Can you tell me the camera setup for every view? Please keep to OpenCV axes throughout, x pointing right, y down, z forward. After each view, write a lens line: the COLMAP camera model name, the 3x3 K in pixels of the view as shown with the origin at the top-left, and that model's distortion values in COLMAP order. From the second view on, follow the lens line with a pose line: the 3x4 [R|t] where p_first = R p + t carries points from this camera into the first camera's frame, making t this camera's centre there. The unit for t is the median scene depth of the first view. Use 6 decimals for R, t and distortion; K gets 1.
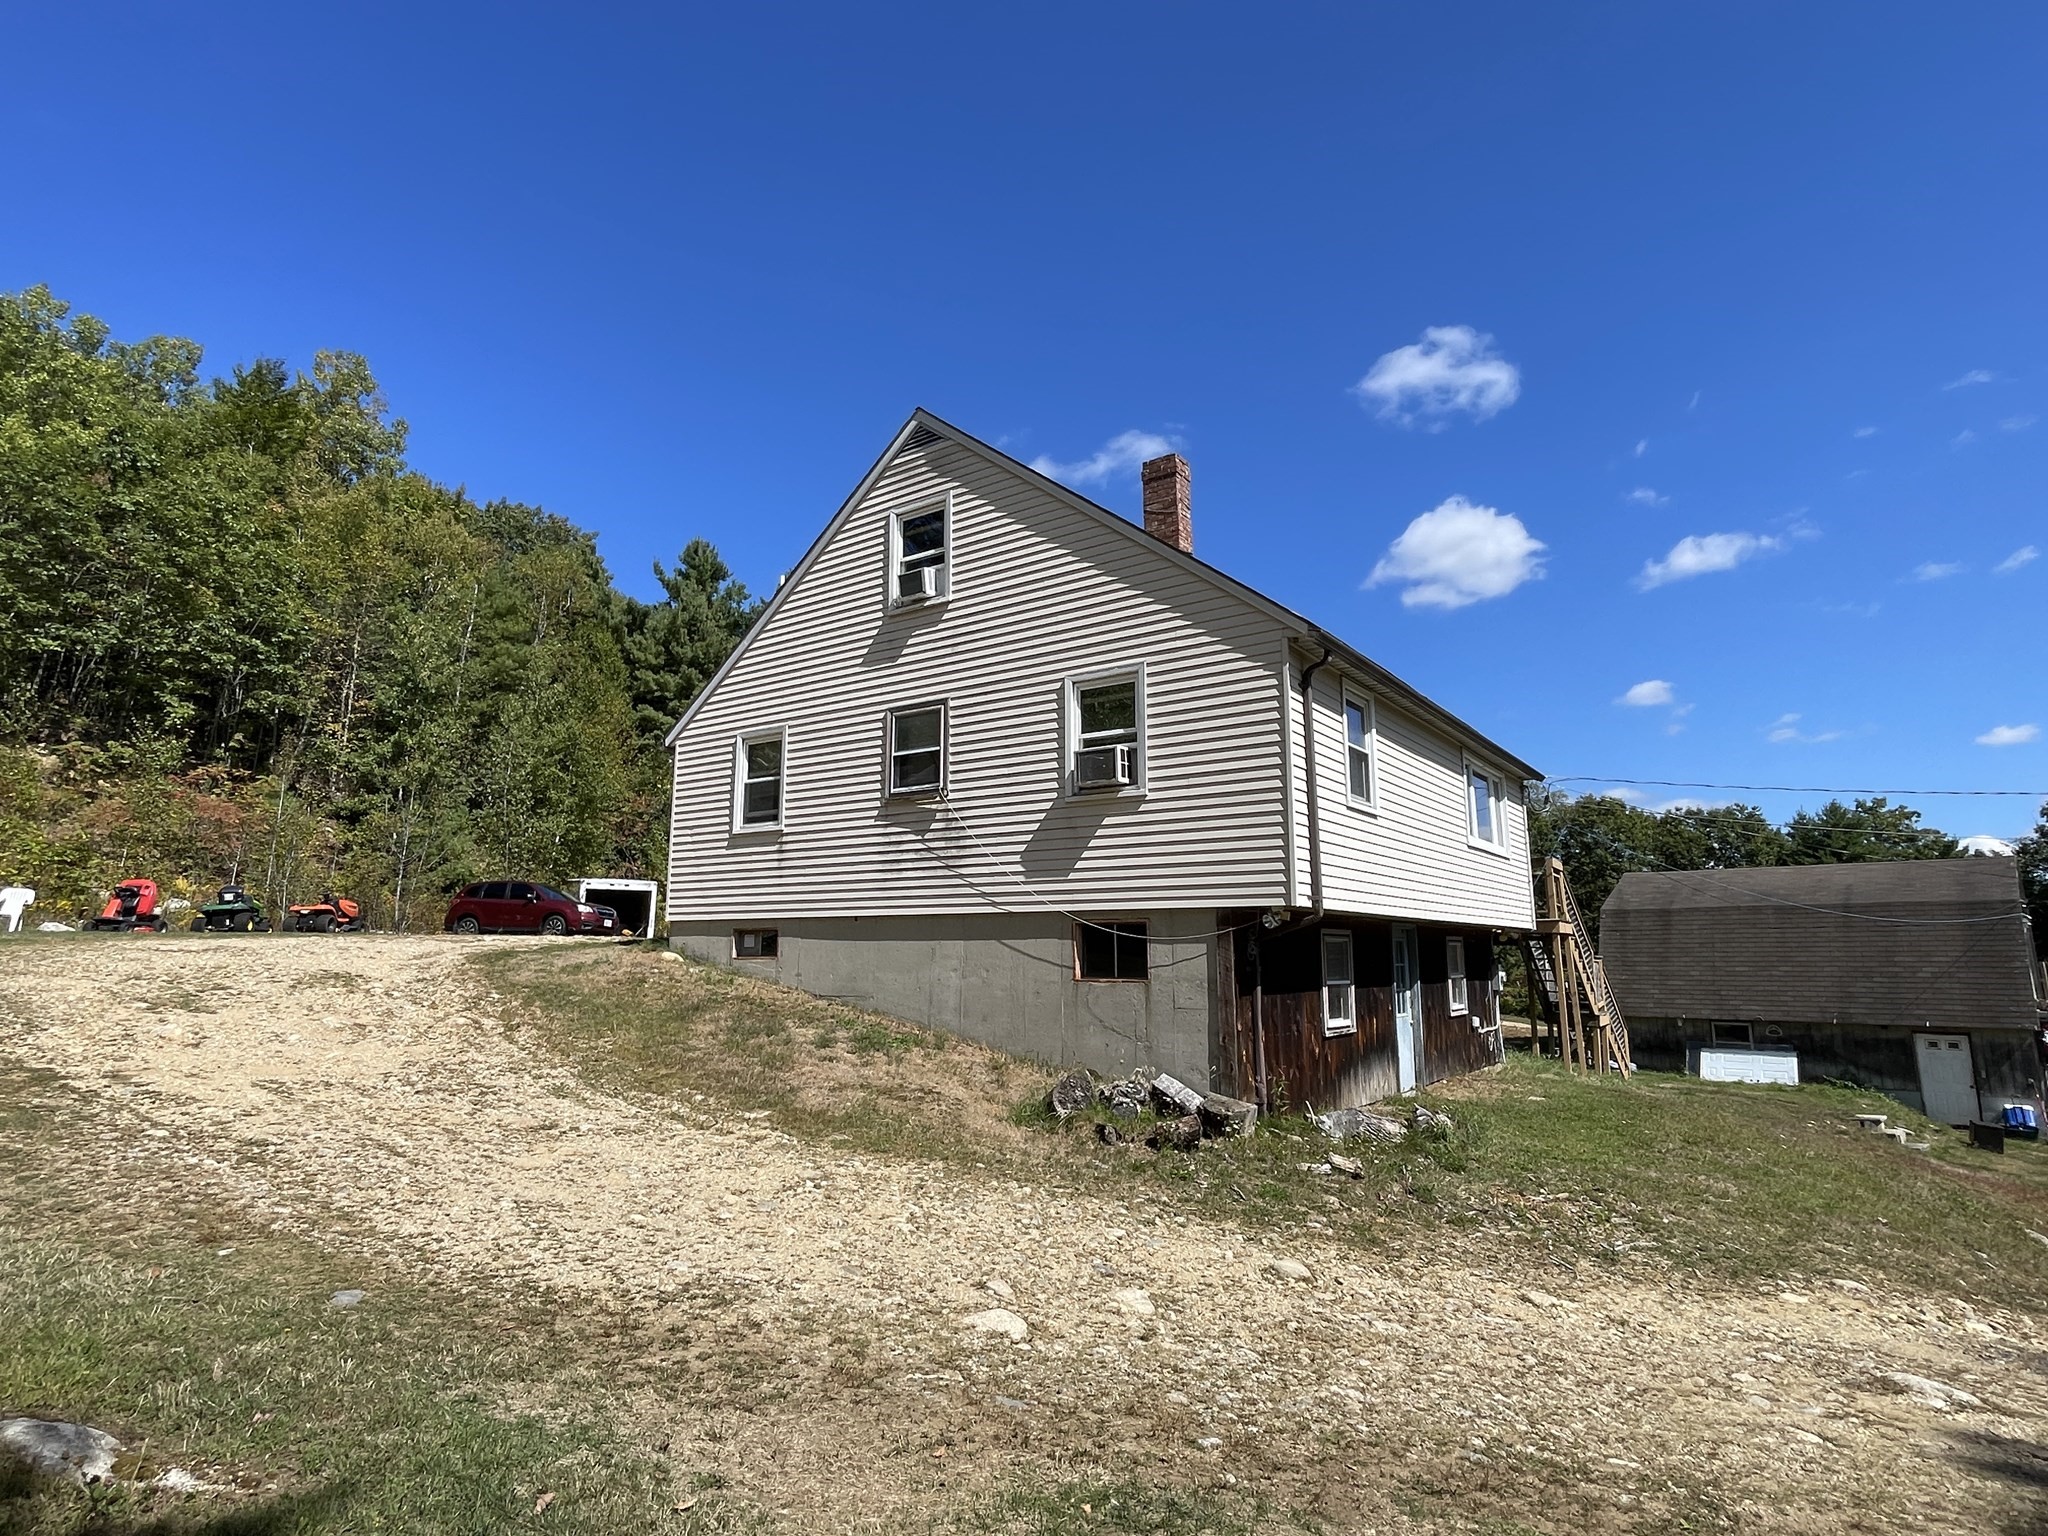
lens RADIAL K [[1086.1, 0, 1024.0], [0, 1086.1, 768.0], [0, 0, 1]] dist [0.000017, -0.000058]
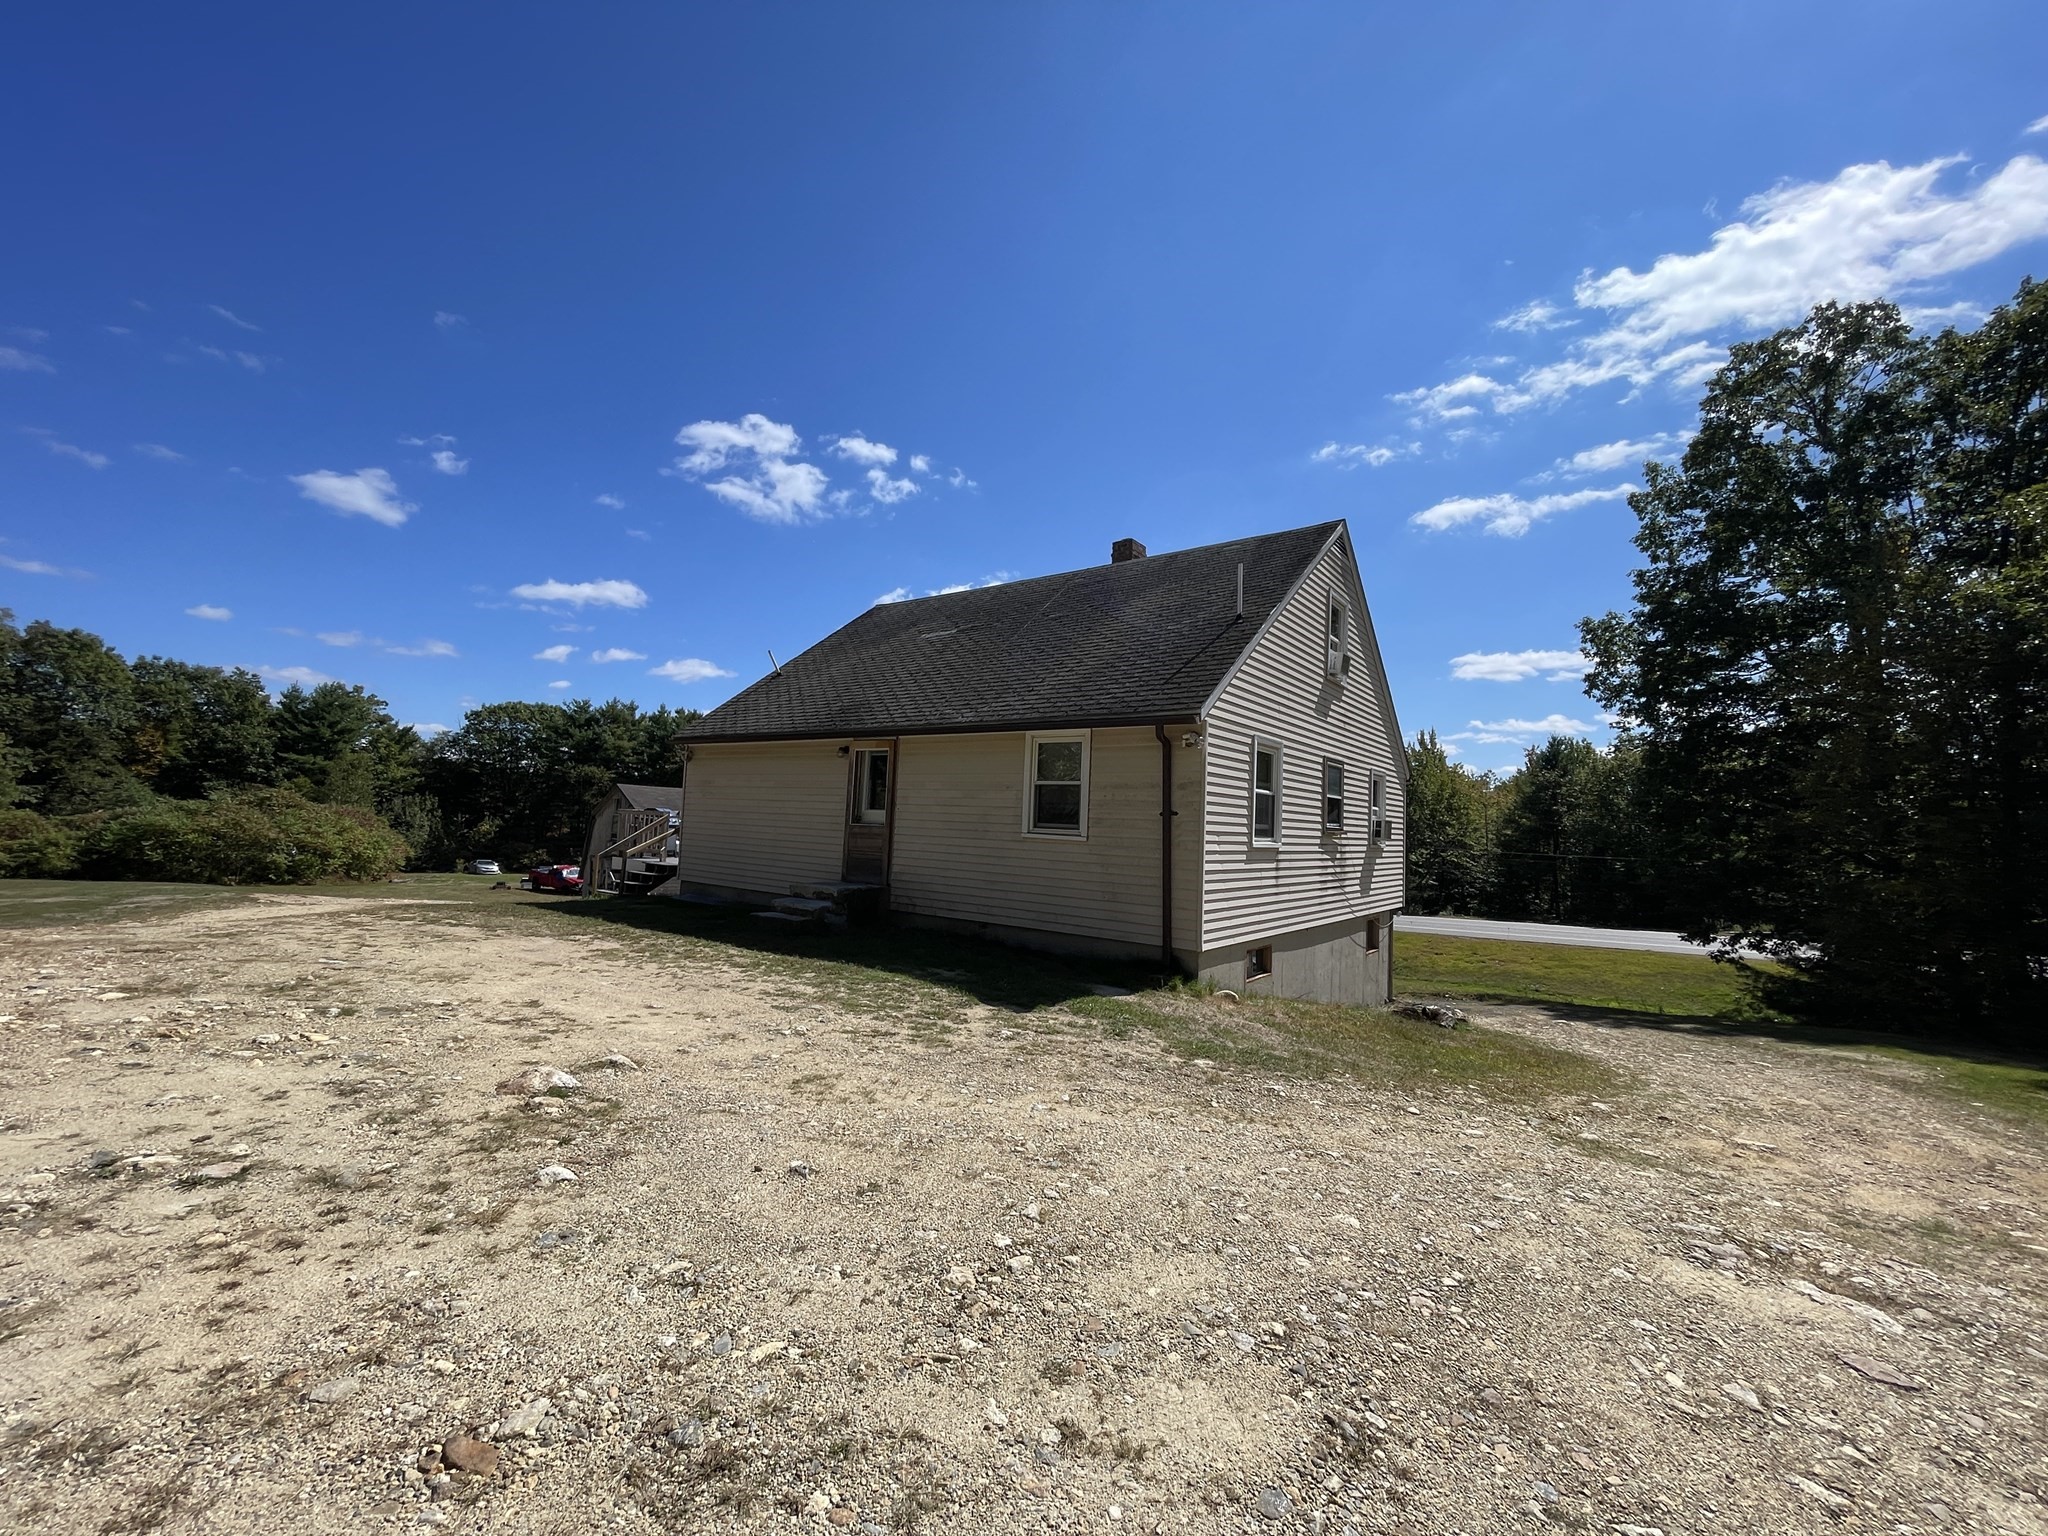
lens RADIAL K [[827.3, 0, 1024.0], [0, 827.3, 768.0], [0, 0, 1]] dist [-0.000390, -0.000048]
pose [[0.034735, 0.066131, 0.997206, -0.980693], [-0.213036, 0.975365, -0.057263, 0.077063], [-0.976427, -0.210452, 0.047967, 1.179366]]
